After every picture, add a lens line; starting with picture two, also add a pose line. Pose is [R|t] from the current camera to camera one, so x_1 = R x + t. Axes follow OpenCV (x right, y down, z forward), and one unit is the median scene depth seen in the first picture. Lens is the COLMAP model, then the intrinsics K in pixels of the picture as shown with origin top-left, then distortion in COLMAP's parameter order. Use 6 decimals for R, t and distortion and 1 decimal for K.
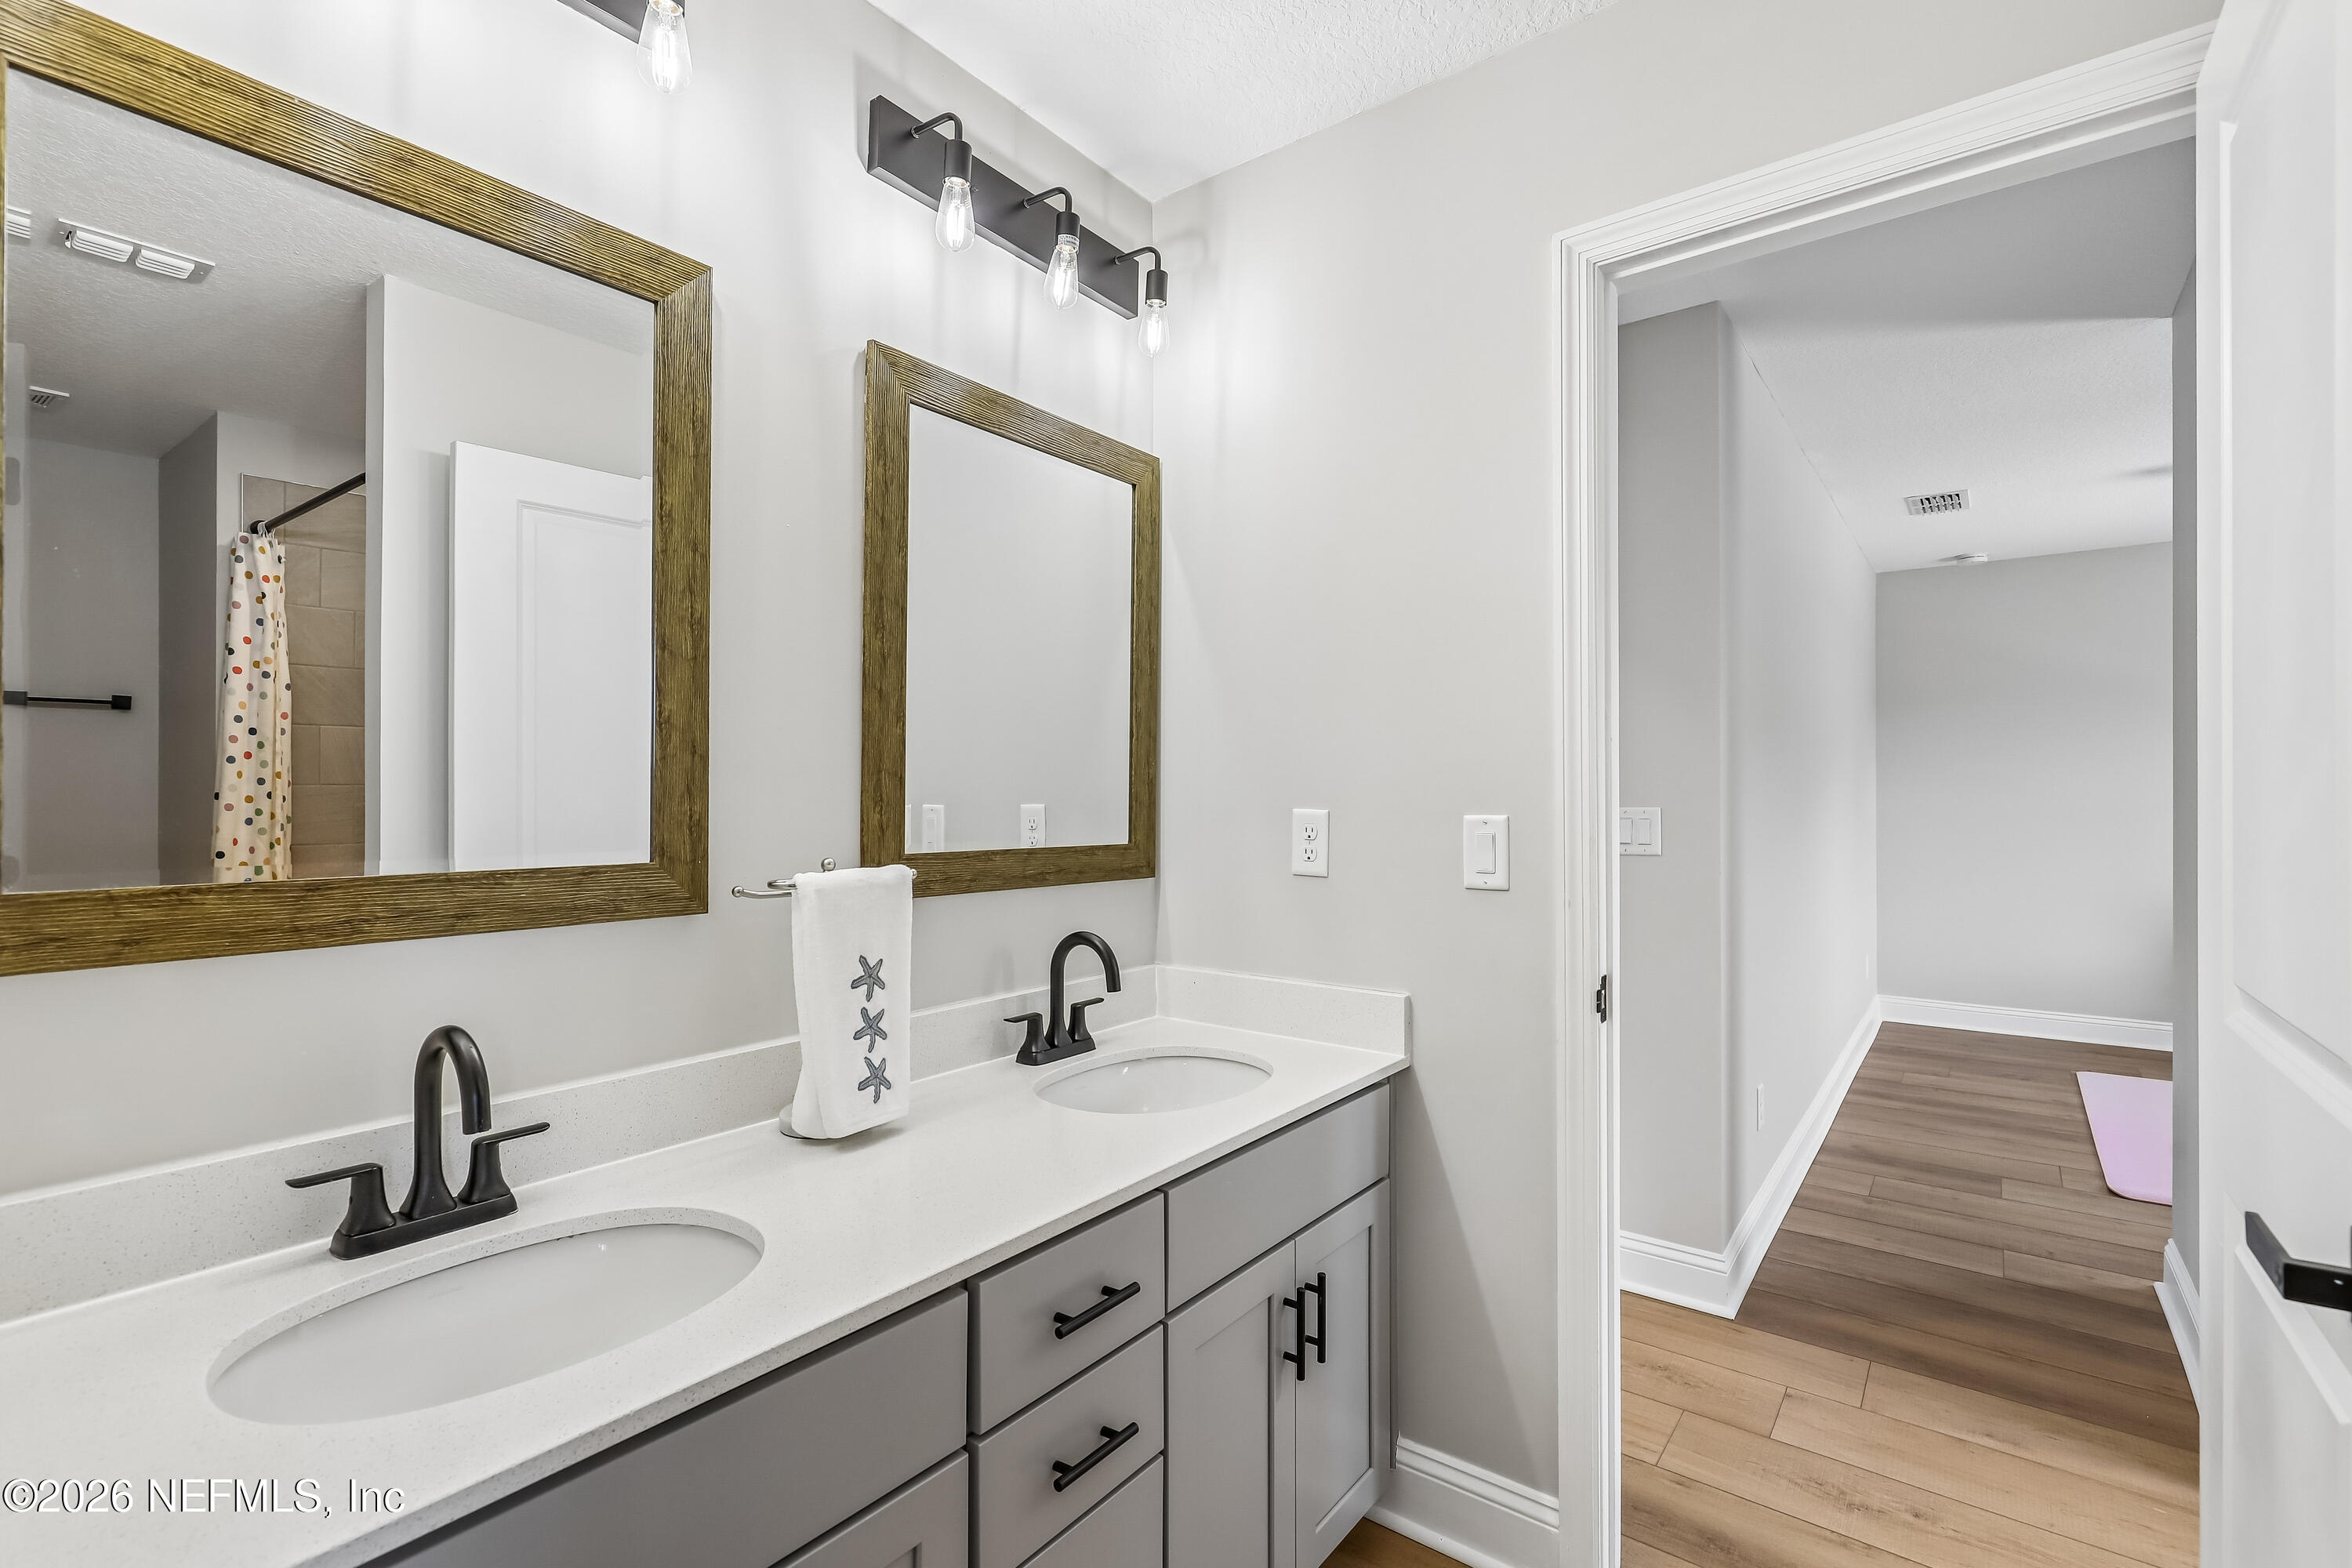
lens RADIAL K [[1063.1, 0, 1179.8], [0, 1063.1, 791.2], [0, 0, 1]] dist [-0.001114, -0.000403]
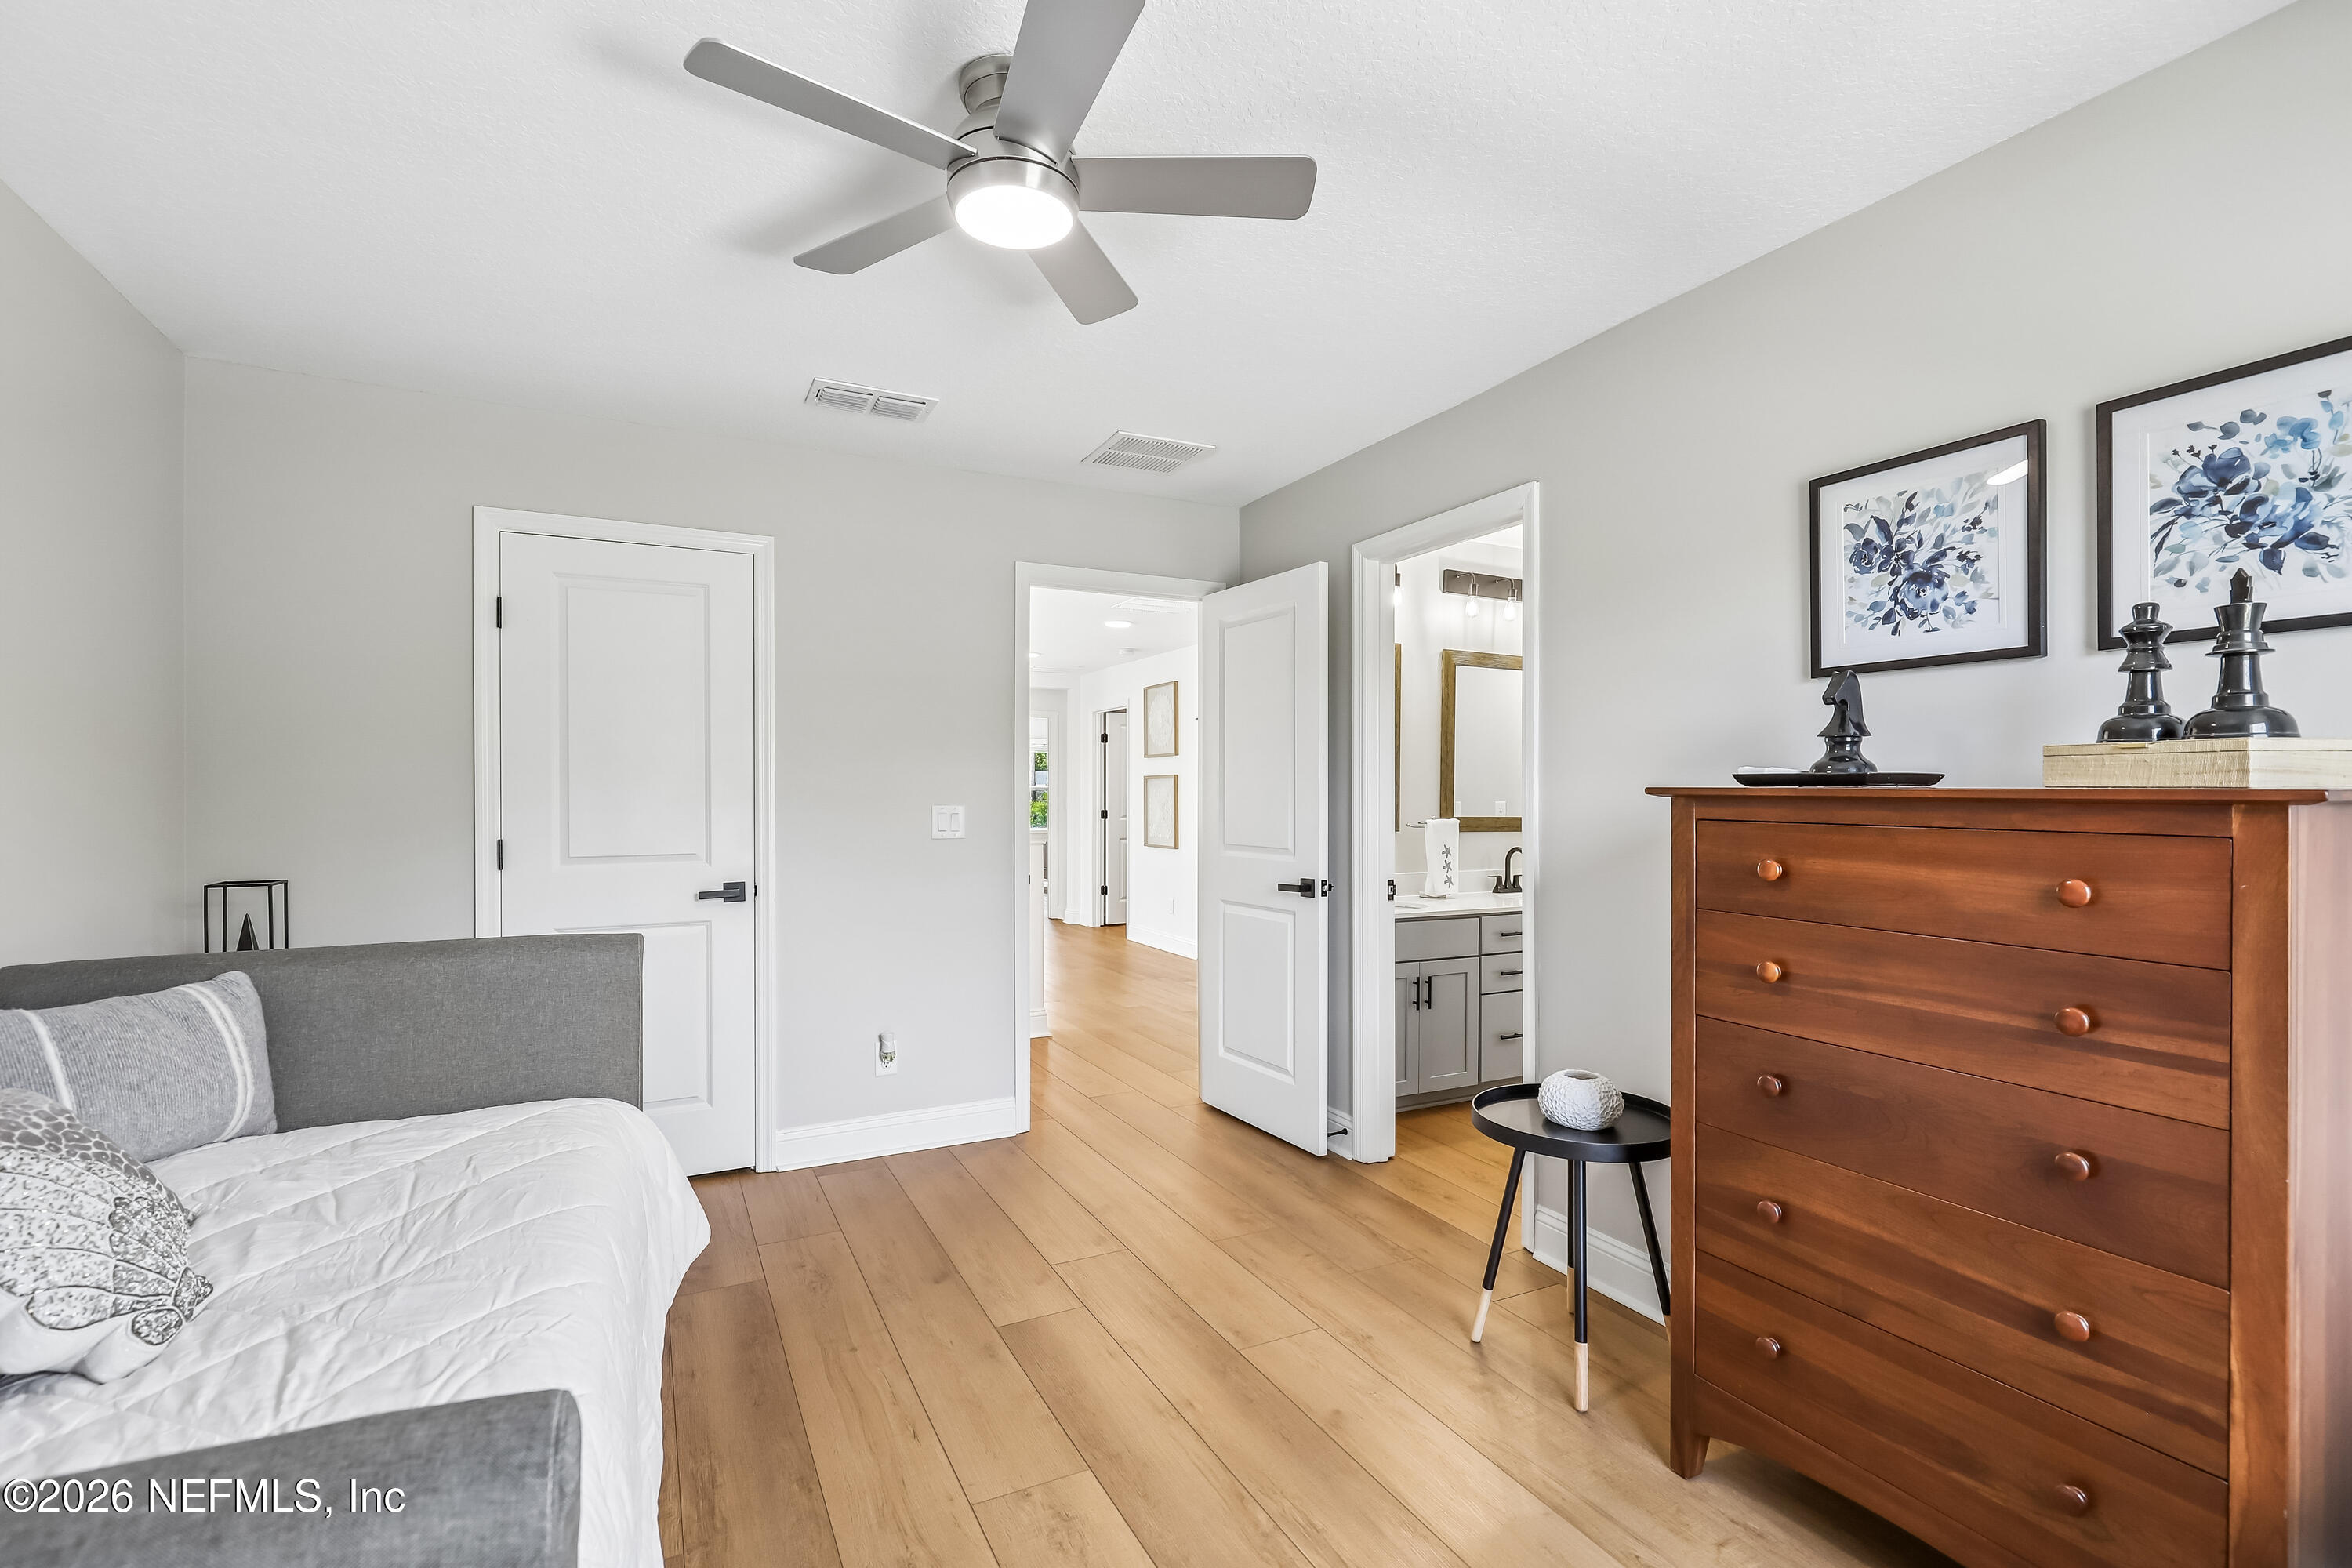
lens RADIAL K [[1063.1, 0, 1179.8], [0, 1063.1, 791.2], [0, 0, 1]] dist [-0.001114, -0.000403]
pose [[0.902816, 0.002040, -0.430022, 0.339783], [0.002077, 0.999956, 0.009104, -0.041978], [0.430022, -0.009112, 0.902772, -2.083539]]
